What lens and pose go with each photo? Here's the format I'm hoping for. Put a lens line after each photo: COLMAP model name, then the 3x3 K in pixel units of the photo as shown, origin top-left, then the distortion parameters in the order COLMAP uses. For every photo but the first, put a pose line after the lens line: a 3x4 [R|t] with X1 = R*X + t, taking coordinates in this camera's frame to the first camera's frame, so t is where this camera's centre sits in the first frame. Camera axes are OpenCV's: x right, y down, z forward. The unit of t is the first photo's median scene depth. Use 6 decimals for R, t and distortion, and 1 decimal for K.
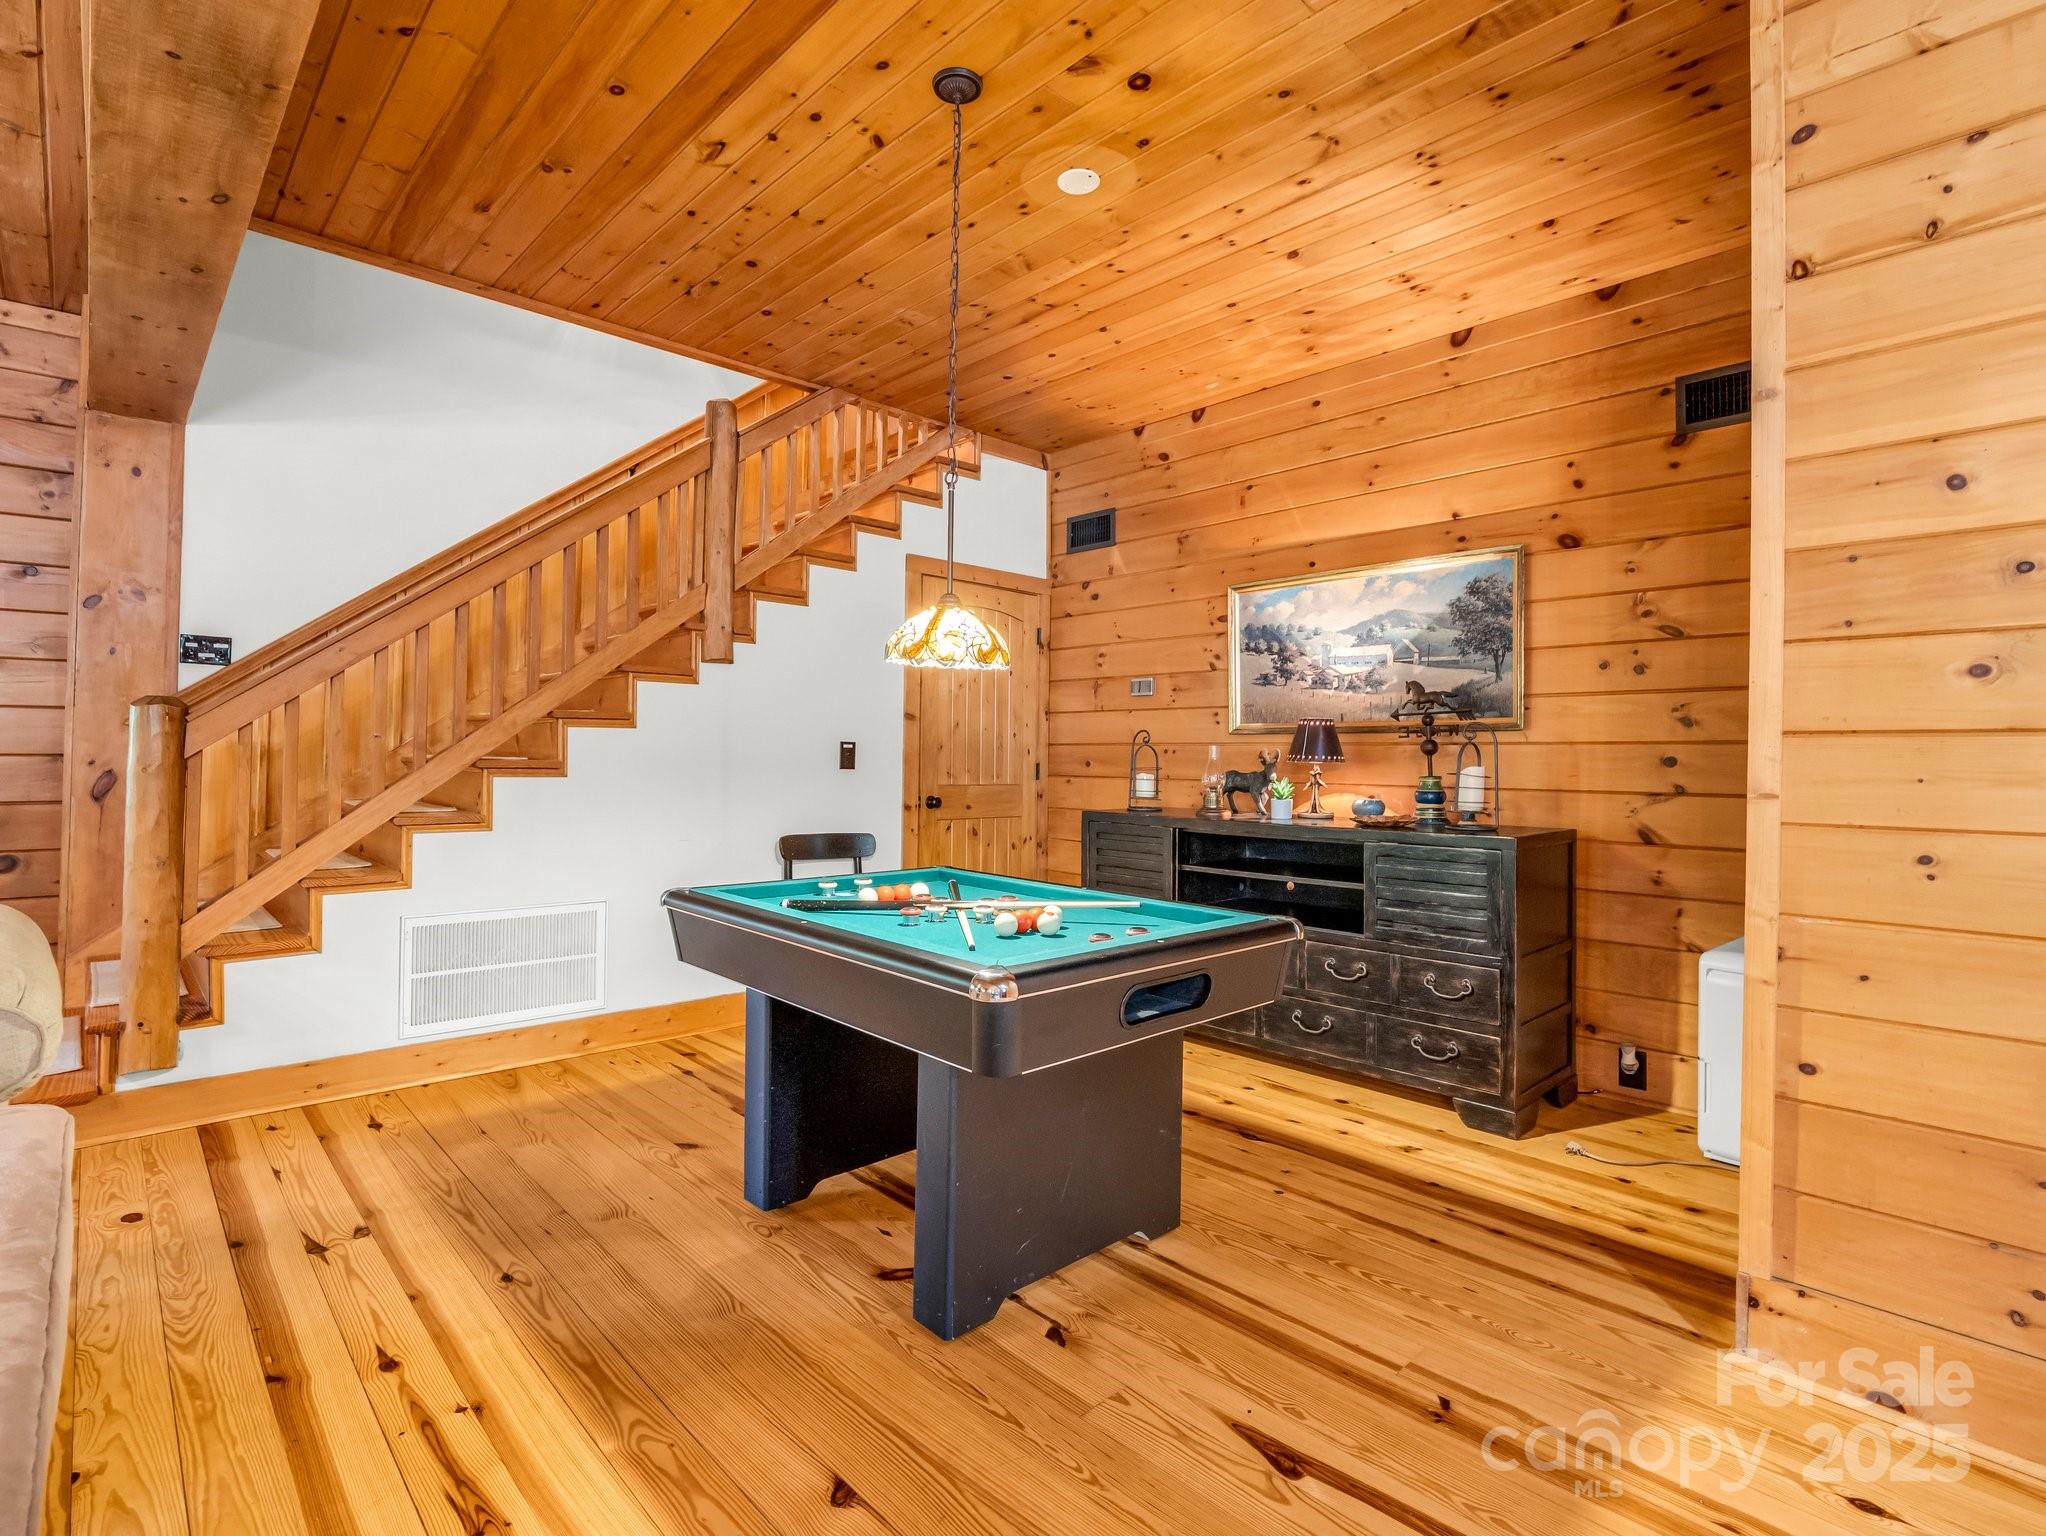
lens RADIAL K [[997.1, 0, 1018.8], [0, 997.1, 756.3], [0, 0, 1]] dist [-0.006566, -0.002845]
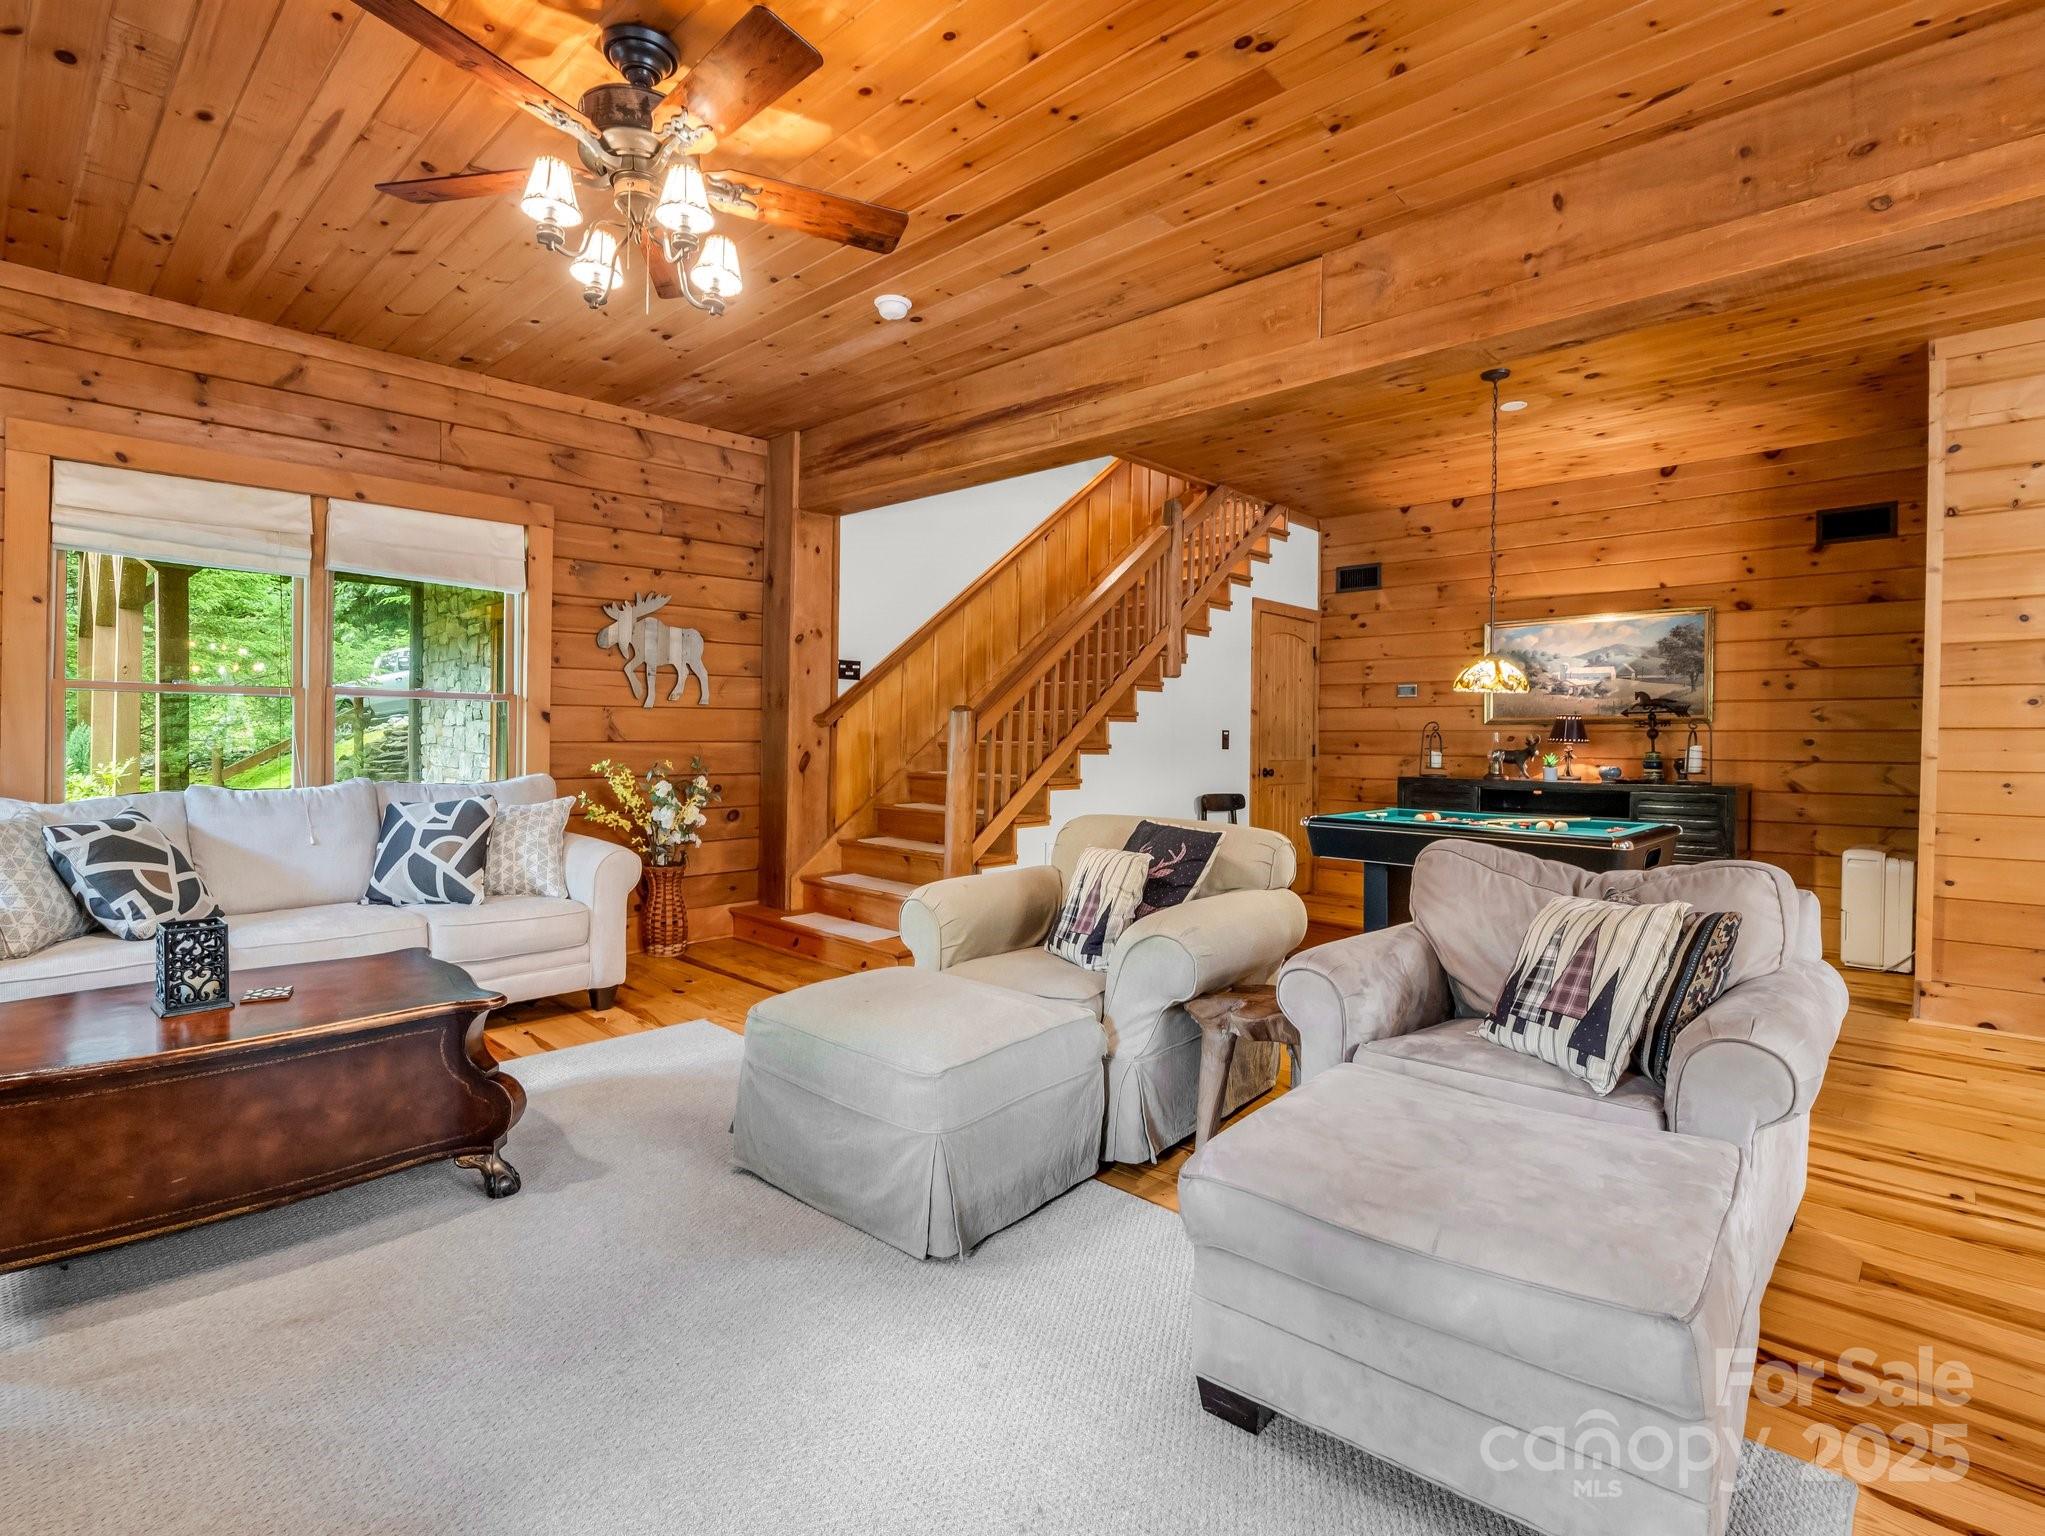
lens RADIAL K [[996.6, 0, 1025.4], [0, 996.6, 761.0], [0, 0, 1]] dist [-0.006566, -0.002845]
pose [[0.997967, -0.005095, 0.063533, -0.655624], [0.003671, 0.999740, 0.022517, -0.004555], [-0.063631, -0.022238, 0.997726, -0.494786]]
